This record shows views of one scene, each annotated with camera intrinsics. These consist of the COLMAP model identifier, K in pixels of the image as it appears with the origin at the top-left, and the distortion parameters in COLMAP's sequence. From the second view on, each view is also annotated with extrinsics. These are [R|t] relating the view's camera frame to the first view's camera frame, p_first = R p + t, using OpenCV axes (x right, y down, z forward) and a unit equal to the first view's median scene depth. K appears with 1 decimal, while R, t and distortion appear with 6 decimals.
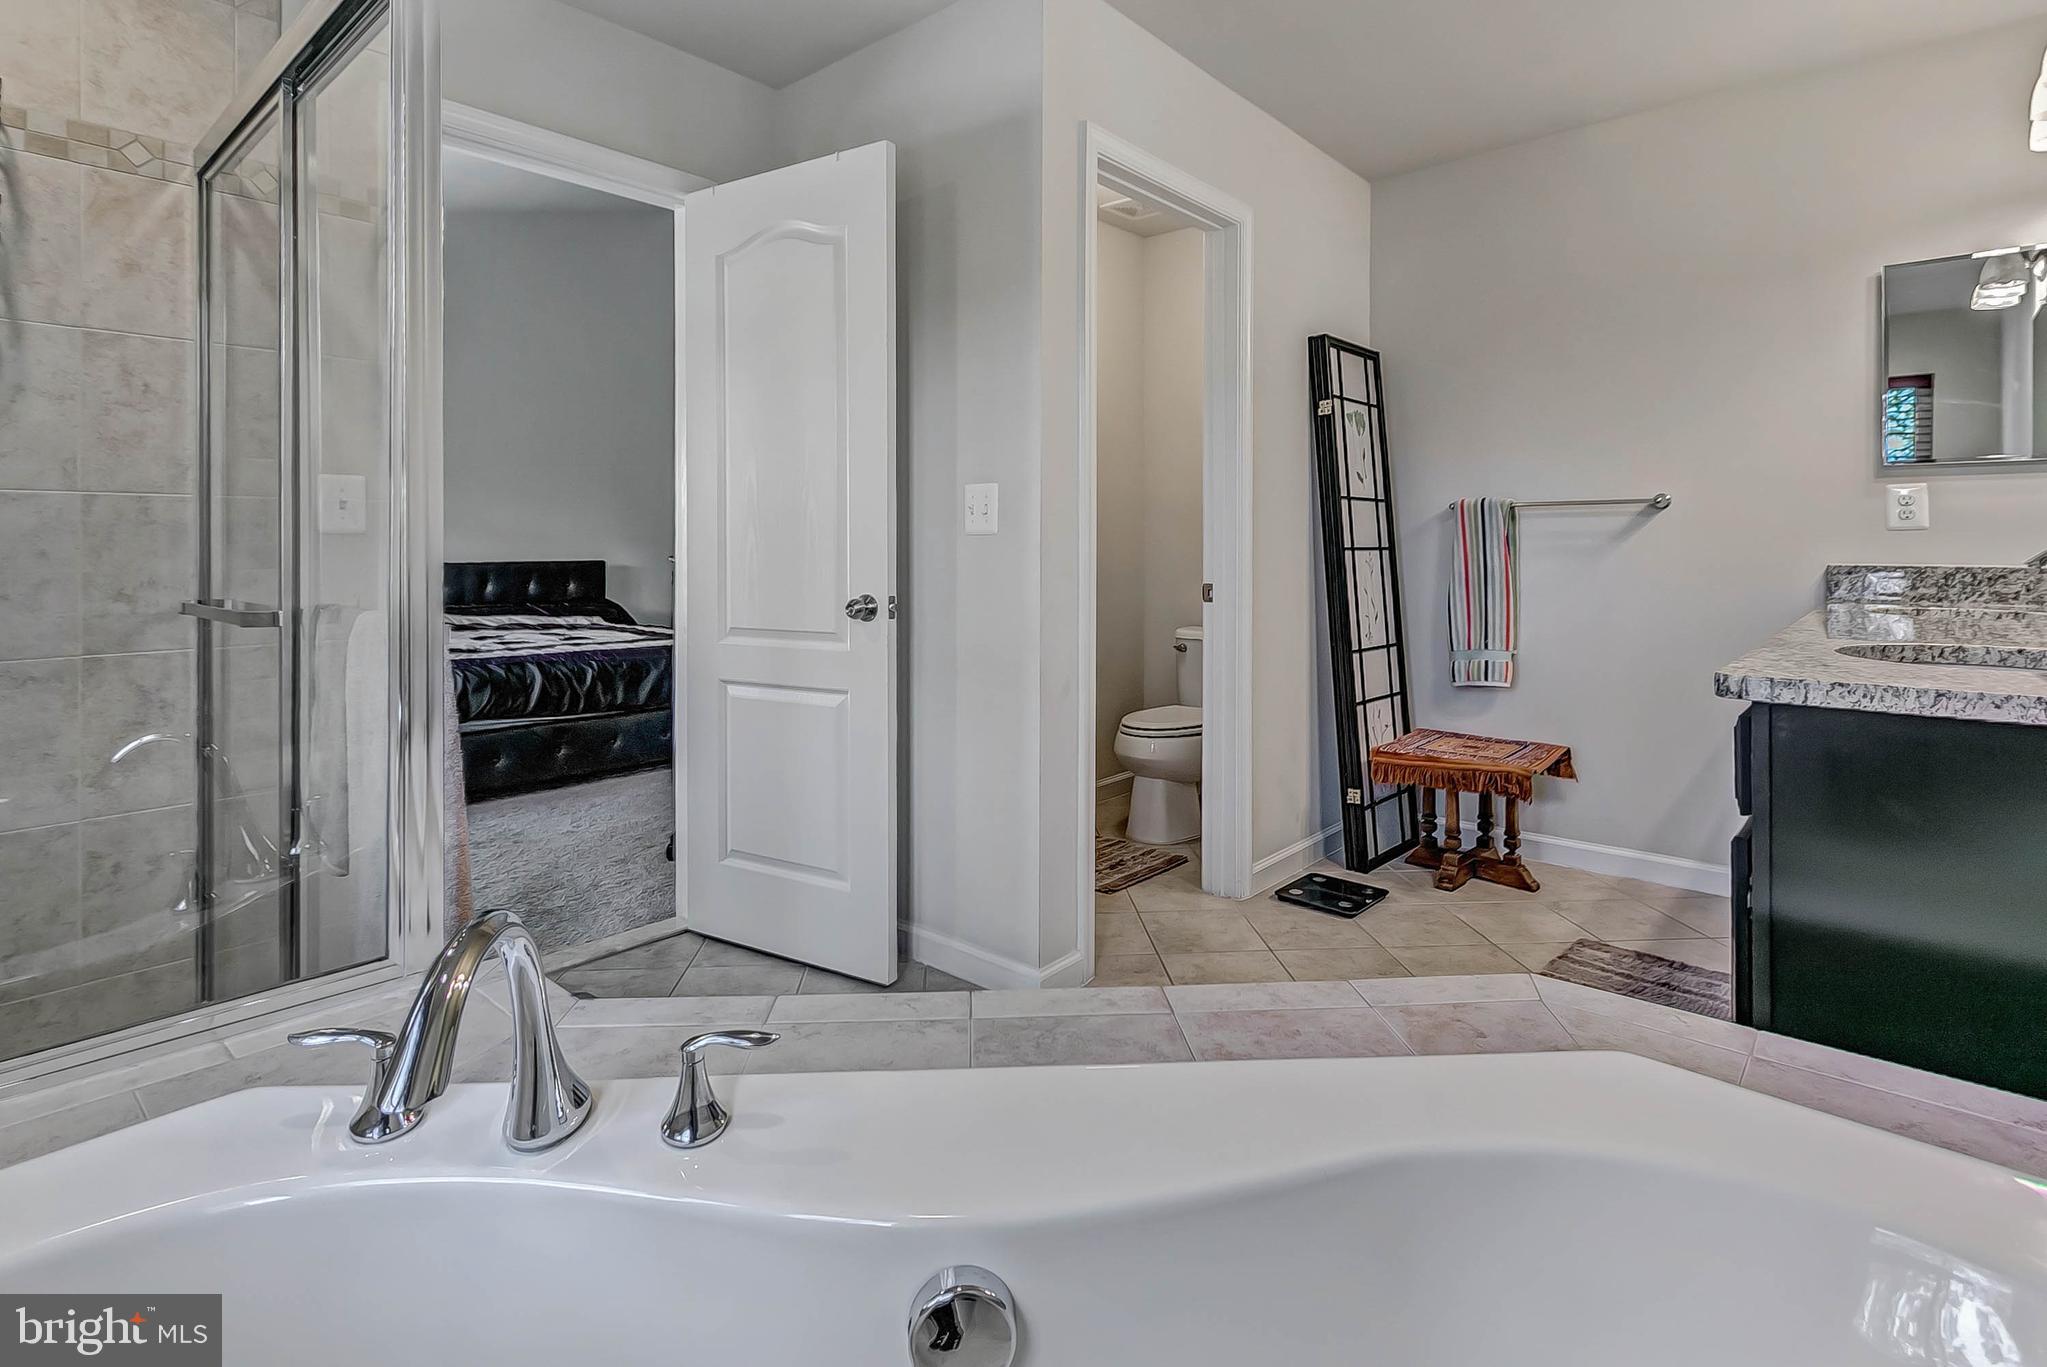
lens RADIAL K [[992.1, 0, 1026.8], [0, 992.1, 556.5], [0, 0, 1]] dist [0.000599, 0.000109]
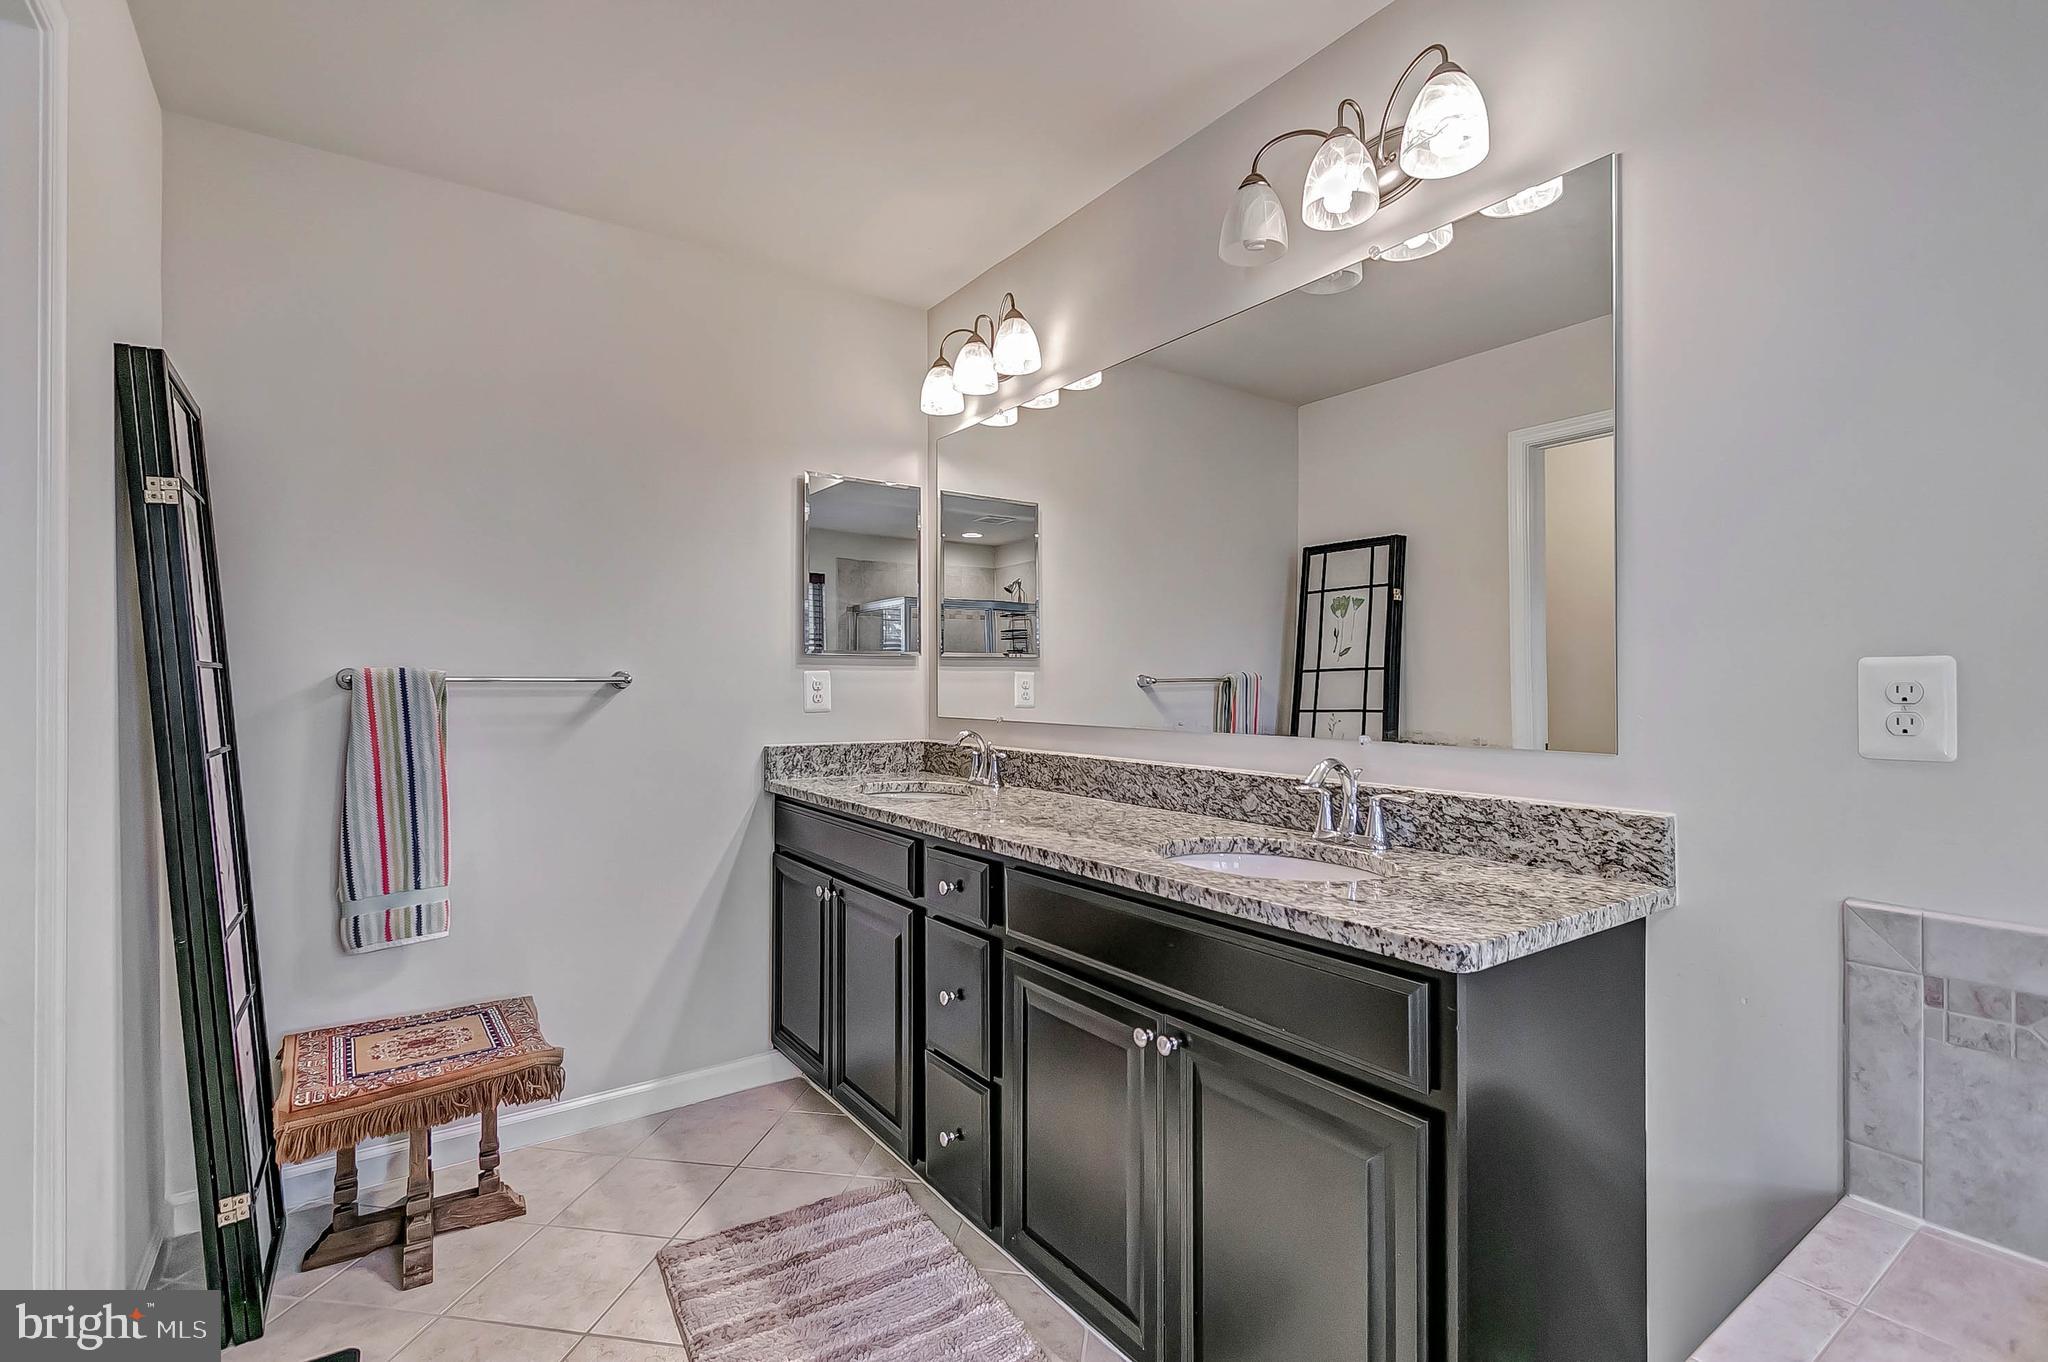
lens RADIAL K [[940.2, 0, 1019.0], [0, 940.2, 675.6], [0, 0, 1]] dist [0.001164, -0.000793]
pose [[0.233751, 0.013371, 0.972205, -0.086089], [0.008268, 0.999842, -0.015739, -0.046613], [-0.972261, 0.011717, 0.233603, 0.503153]]
